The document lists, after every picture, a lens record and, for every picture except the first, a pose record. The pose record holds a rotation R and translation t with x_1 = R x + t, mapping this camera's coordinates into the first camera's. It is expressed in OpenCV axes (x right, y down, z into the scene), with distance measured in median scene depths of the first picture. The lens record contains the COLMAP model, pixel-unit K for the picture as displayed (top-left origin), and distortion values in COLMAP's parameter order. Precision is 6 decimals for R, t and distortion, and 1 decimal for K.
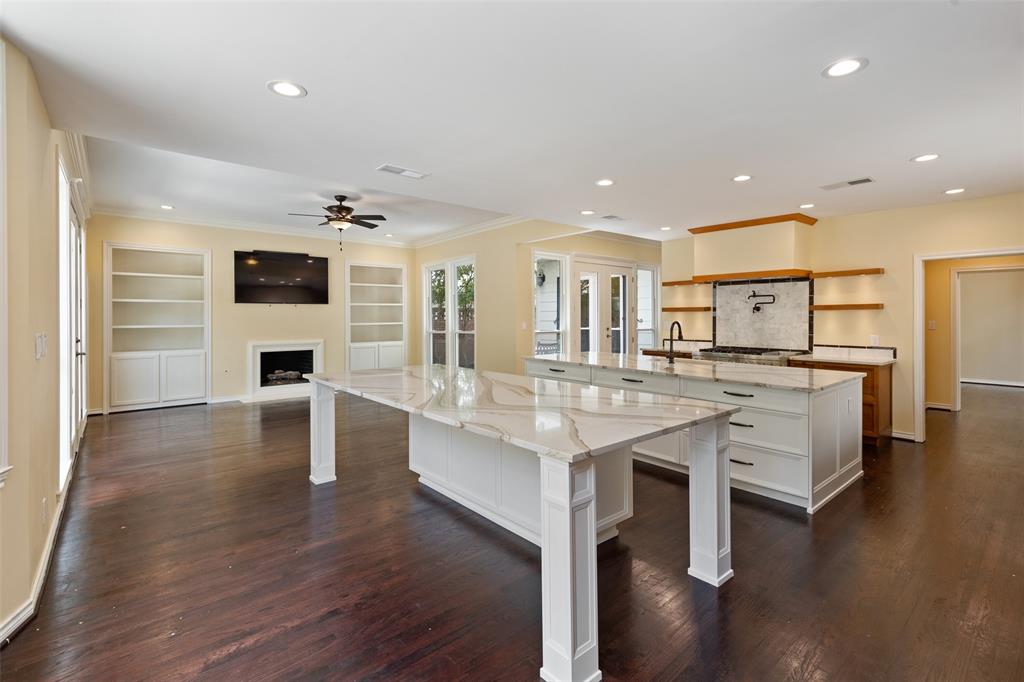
lens RADIAL K [[470.8, 0, 516.4], [0, 470.8, 316.3], [0, 0, 1]] dist [0.003296, -0.000033]
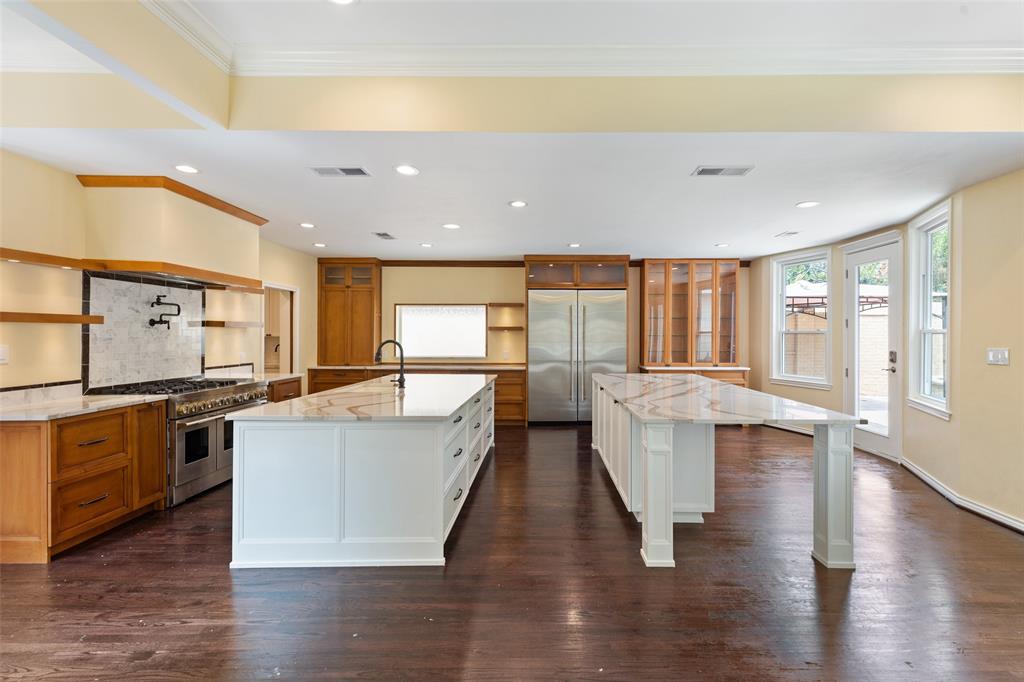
lens RADIAL K [[467.3, 0, 537.5], [0, 467.3, 335.0], [0, 0, 1]] dist [0.009655, 0.000192]
pose [[-0.752738, -0.002874, 0.658314, -0.338339], [-0.003459, 0.999994, 0.000410, -0.000302], [-0.658311, -0.001969, -0.752744, 1.161100]]
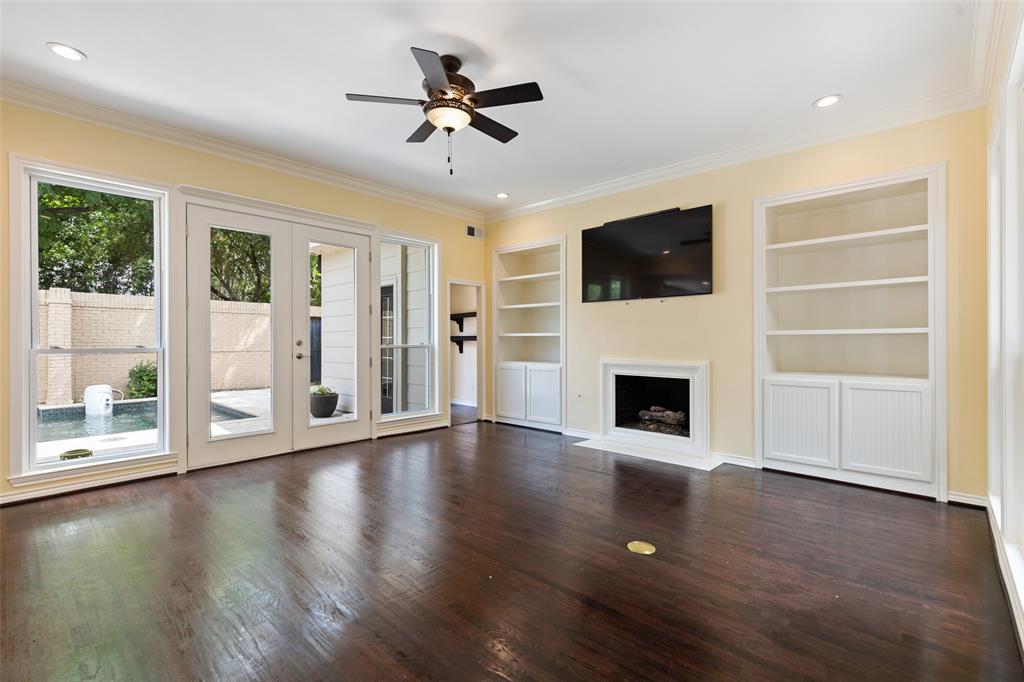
lens RADIAL K [[459.0, 0, 519.3], [0, 459.0, 339.9], [0, 0, 1]] dist [0.007867, -0.000244]
pose [[0.119654, 0.007595, -0.992787, 0.107241], [0.003913, 0.999959, 0.008121, 0.027955], [0.992808, -0.004857, 0.119619, 1.025025]]
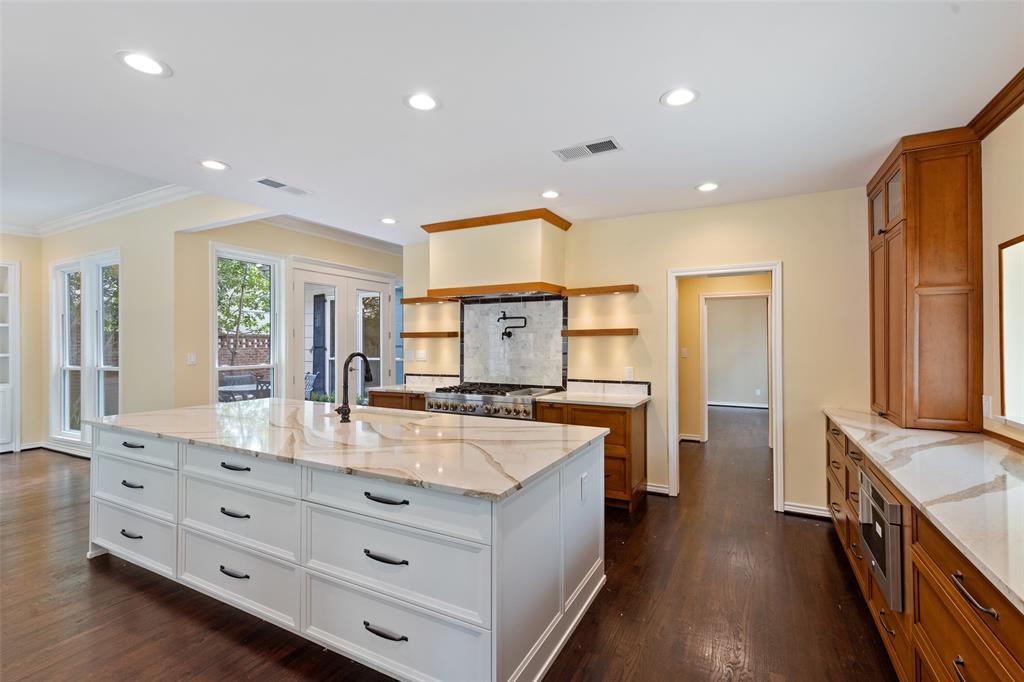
lens RADIAL K [[459.0, 0, 519.3], [0, 459.0, 339.9], [0, 0, 1]] dist [0.007867, -0.000244]
pose [[0.928449, 0.001990, 0.371454, 0.247684], [0.000663, 0.999975, -0.007014, -0.001309], [-0.371459, 0.006758, 0.928425, 0.286432]]
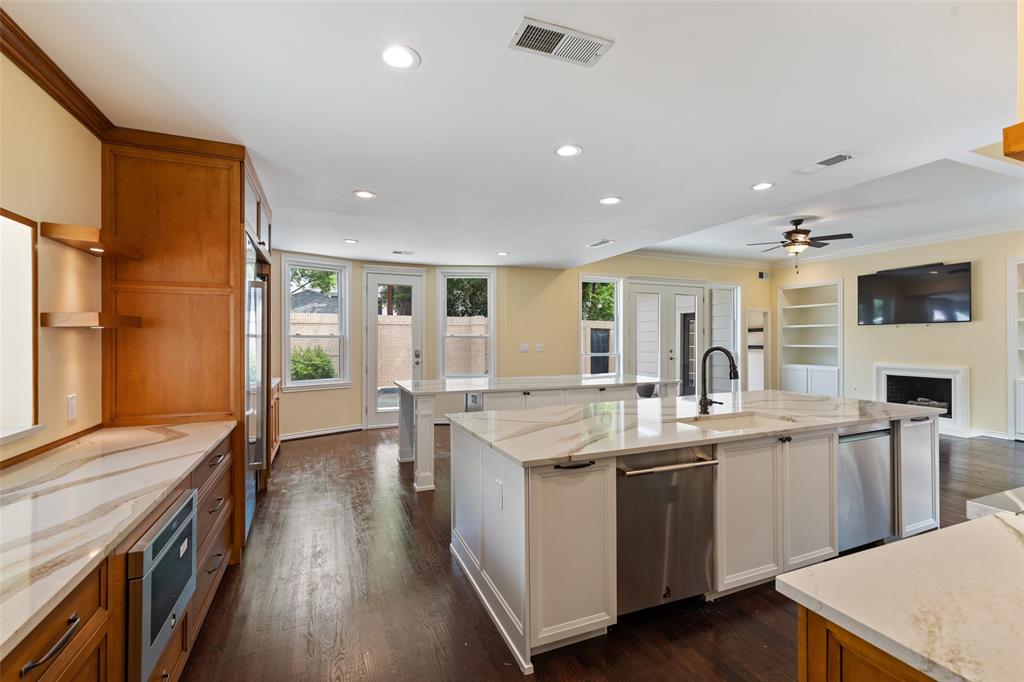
lens RADIAL K [[459.0, 0, 519.3], [0, 459.0, 339.9], [0, 0, 1]] dist [0.007867, -0.000244]
pose [[-0.305102, 0.002974, -0.952315, 0.766433], [0.004182, 0.999990, 0.001783, -0.000600], [0.952310, -0.003439, -0.305112, 0.741575]]
